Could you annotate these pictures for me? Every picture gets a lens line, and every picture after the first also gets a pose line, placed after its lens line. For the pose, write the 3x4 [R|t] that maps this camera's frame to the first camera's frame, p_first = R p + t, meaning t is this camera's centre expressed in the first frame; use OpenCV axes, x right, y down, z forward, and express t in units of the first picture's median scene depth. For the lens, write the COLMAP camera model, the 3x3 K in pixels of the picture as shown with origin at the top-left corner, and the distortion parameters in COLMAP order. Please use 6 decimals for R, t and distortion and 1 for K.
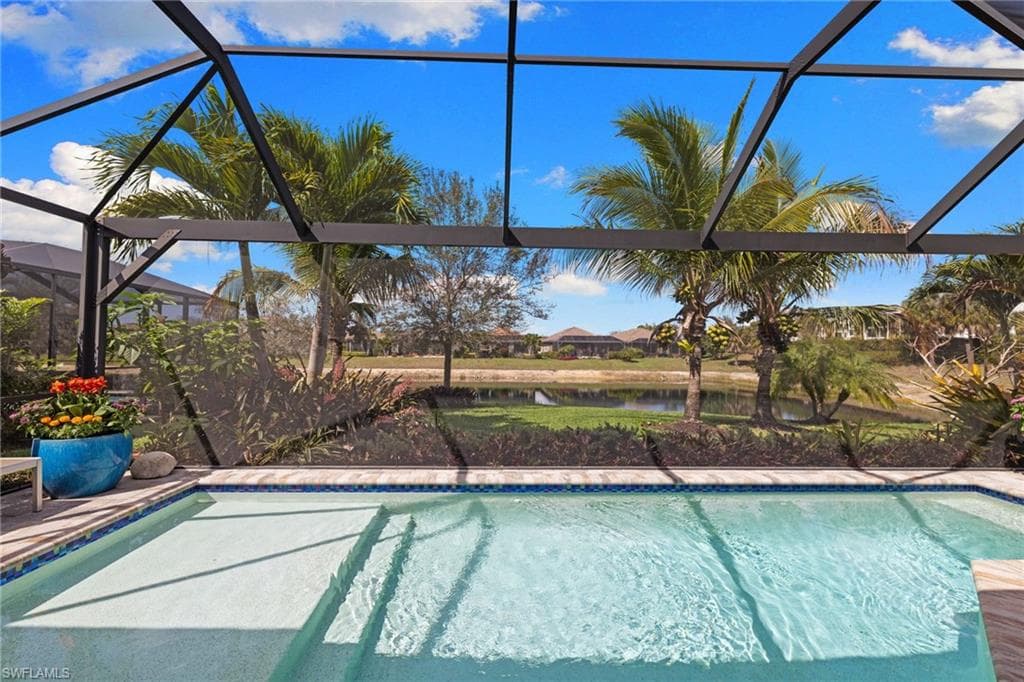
lens RADIAL K [[436.4, 0, 514.6], [0, 436.4, 336.5], [0, 0, 1]] dist [-0.000829, -0.000019]
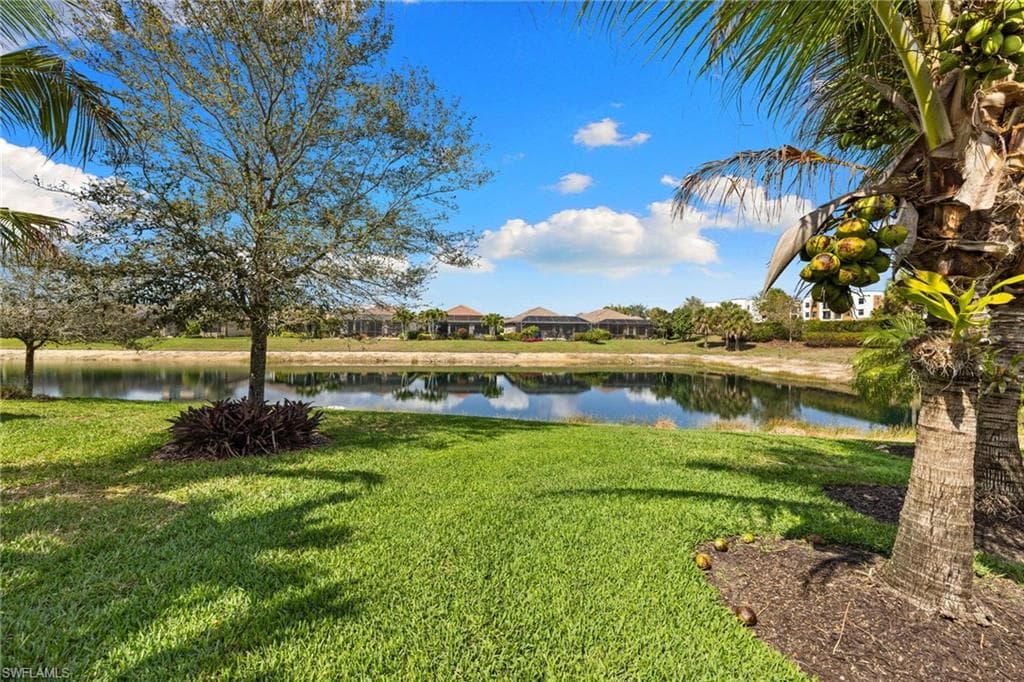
lens RADIAL K [[429.0, 0, 513.4], [0, 429.0, 335.6], [0, 0, 1]] dist [0.002402, 0.000369]
pose [[0.997311, -0.000032, 0.073287, 0.017504], [-0.002892, 0.999204, 0.039782, 0.004145], [-0.073230, -0.039887, 0.996517, 0.093139]]
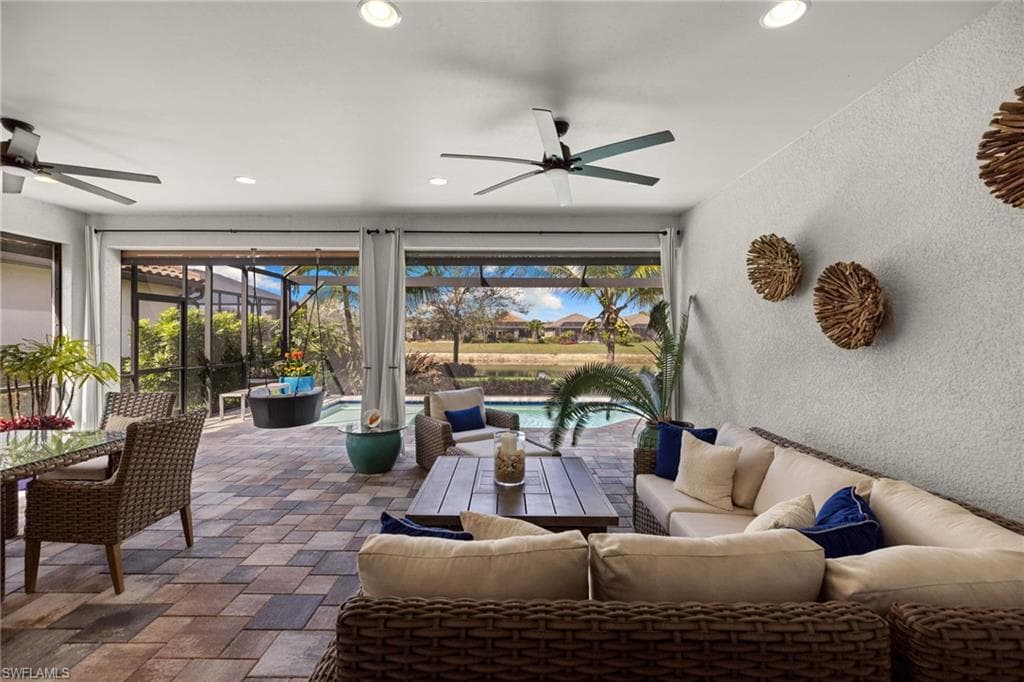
lens RADIAL K [[429.0, 0, 513.4], [0, 429.0, 335.6], [0, 0, 1]] dist [0.002402, 0.000369]
pose [[0.999704, -0.004838, -0.023827, 0.012178], [0.005604, 0.999466, 0.032186, -0.003191], [0.023659, -0.032310, 0.999198, -0.070131]]
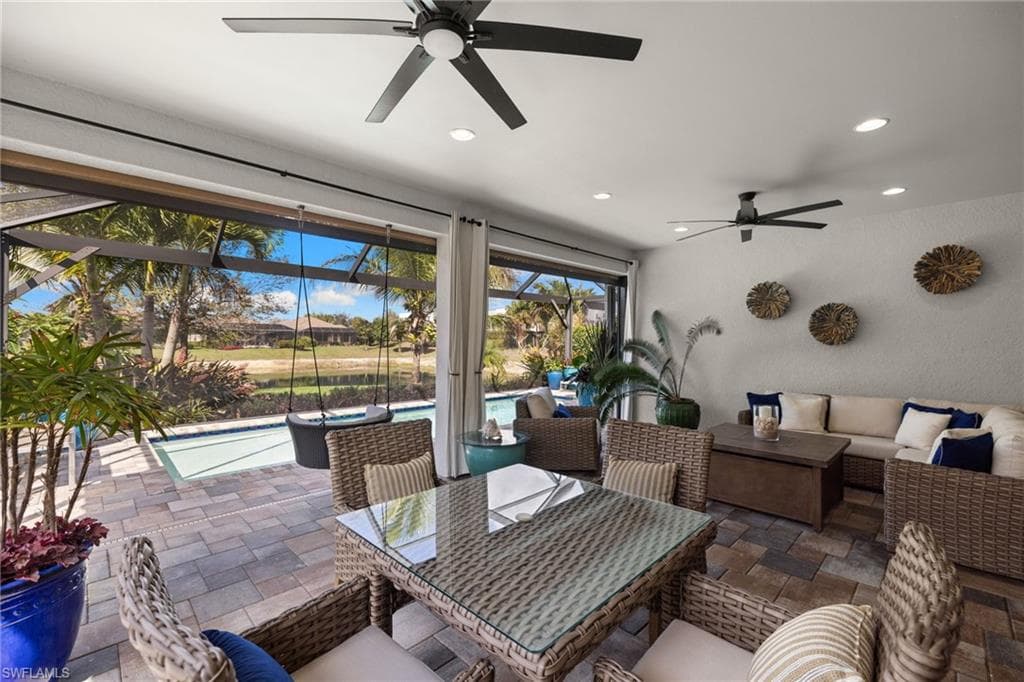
lens RADIAL K [[423.0, 0, 512.0], [0, 423.0, 341.0], [0, 0, 1]] dist [-0.000111, 0.000057]
pose [[0.733754, -0.004169, 0.679403, -0.049531], [-0.020909, 0.999369, 0.028714, -0.002431], [-0.679094, -0.035274, 0.733204, -0.049758]]
